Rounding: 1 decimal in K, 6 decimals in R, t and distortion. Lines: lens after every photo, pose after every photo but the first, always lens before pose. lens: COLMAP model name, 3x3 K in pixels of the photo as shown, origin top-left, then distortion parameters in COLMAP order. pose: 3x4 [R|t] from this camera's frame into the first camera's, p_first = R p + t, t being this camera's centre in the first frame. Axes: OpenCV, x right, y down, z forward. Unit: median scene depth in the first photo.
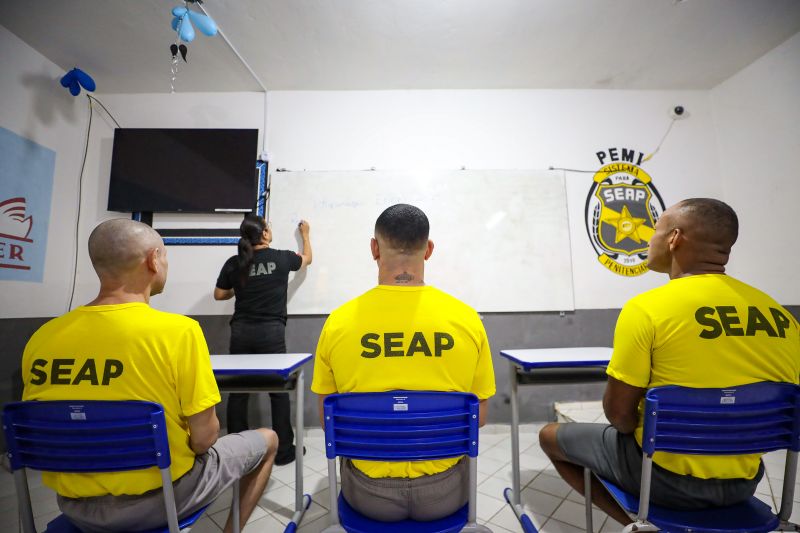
lens RADIAL K [[362.5, 0, 407.4], [0, 362.5, 270.7], [0, 0, 1]] dist [-0.046659, 0.013527]
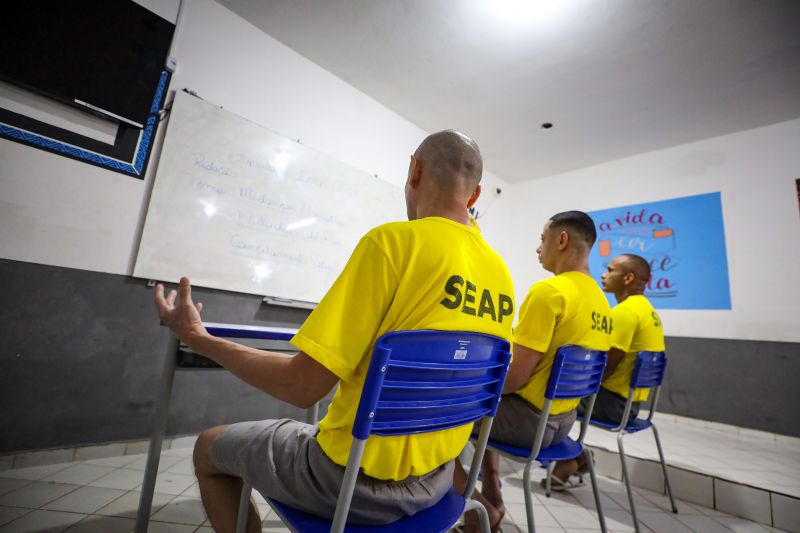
lens RADIAL K [[362.5, 0, 405.0], [0, 362.5, 261.4], [0, 0, 1]] dist [-0.046659, 0.013527]
pose [[0.726413, 0.208362, 0.654912, -0.445540], [-0.163121, 0.977975, -0.130215, 0.091750], [-0.667620, -0.012240, 0.744402, 0.141825]]
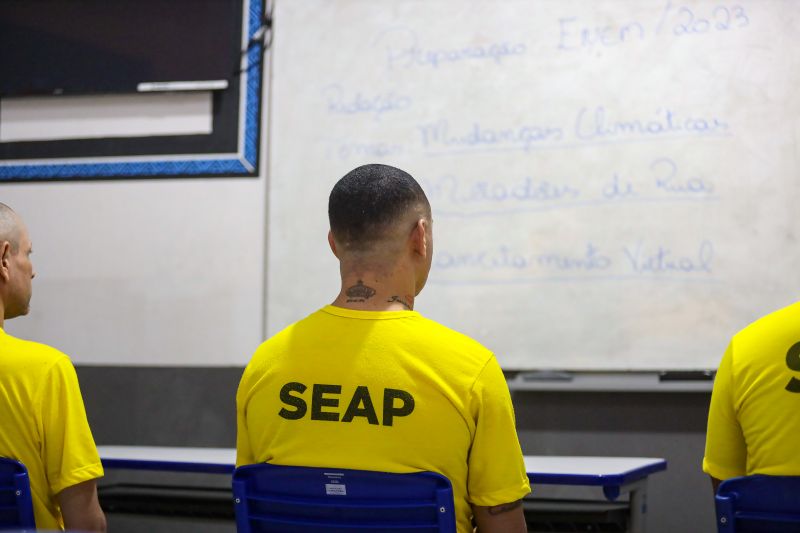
lens RADIAL K [[1733.4, 0, 391.9], [0, 1733.4, 263.4], [0, 0, 1]] dist [-0.236342, 0.000000]
pose [[0.924405, -0.002156, -0.381406, 0.383605], [0.019062, 0.998996, 0.040553, -0.051937], [0.380936, -0.044758, 0.923518, -0.555203]]
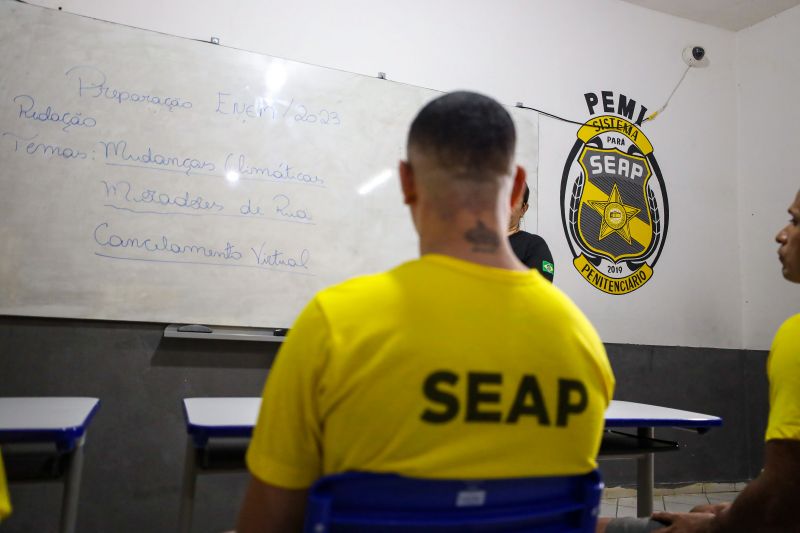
lens RADIAL K [[616.9, 0, 398.1], [0, 616.9, 264.7], [0, 0, 1]] dist [0.008764, 0.015603]
pose [[0.932304, 0.099132, 0.347824, -0.129004], [-0.100202, 0.994855, -0.014959, 0.018101], [-0.347517, -0.020906, 0.937441, 0.092976]]
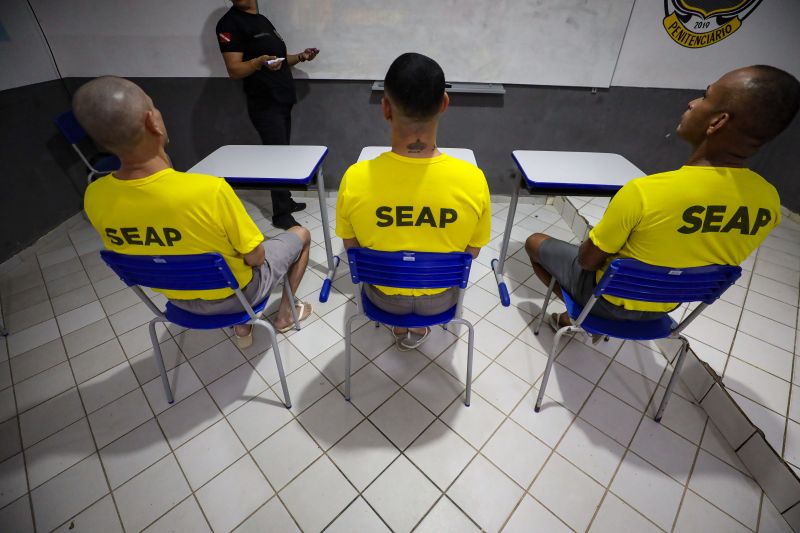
lens RADIAL K [[362.5, 0, 408.3], [0, 362.5, 268.6], [0, 0, 1]] dist [-0.046659, 0.013527]
pose [[0.998545, 0.050645, -0.018518, 0.001348], [-0.025214, 0.742052, 0.669868, -0.132105], [0.047667, -0.668426, 0.742250, 0.013301]]
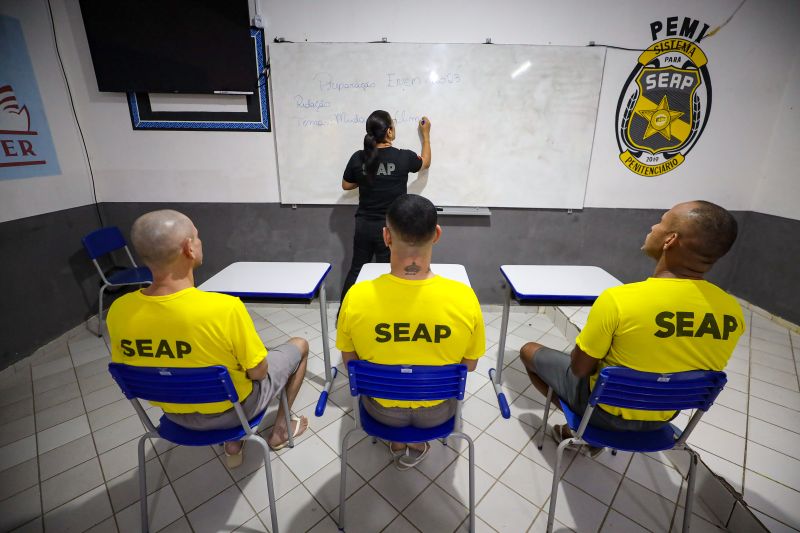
lens RADIAL K [[362.5, 0, 408.8], [0, 362.5, 268.5], [0, 0, 1]] dist [-0.046659, 0.013527]
pose [[0.999140, 0.034587, -0.022874, 0.002159], [-0.021505, 0.903847, 0.427314, -0.155851], [0.035454, -0.426455, 0.903814, -0.005740]]
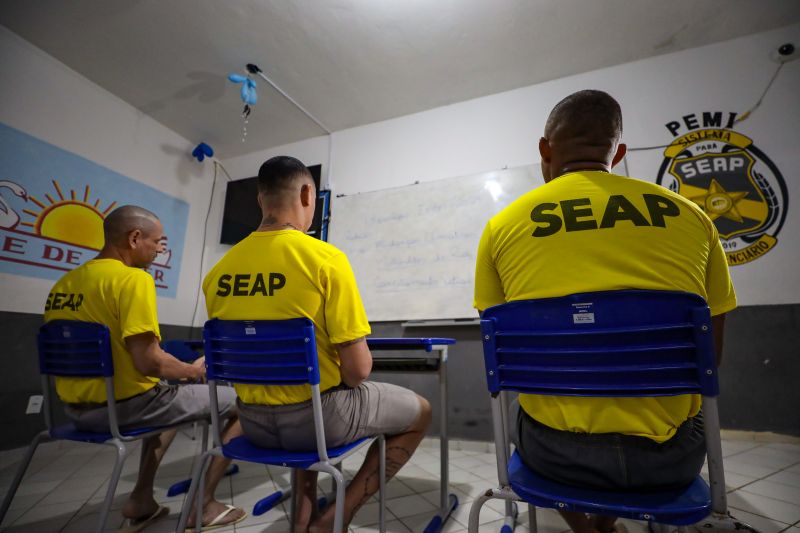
lens RADIAL K [[362.5, 0, 411.9], [0, 362.5, 263.0], [0, 0, 1]] dist [-0.046659, 0.013527]
pose [[0.931279, -0.073886, -0.356736, 0.254003], [0.027834, 0.990786, -0.132546, 0.089903], [0.363242, 0.113508, 0.924755, 0.051487]]
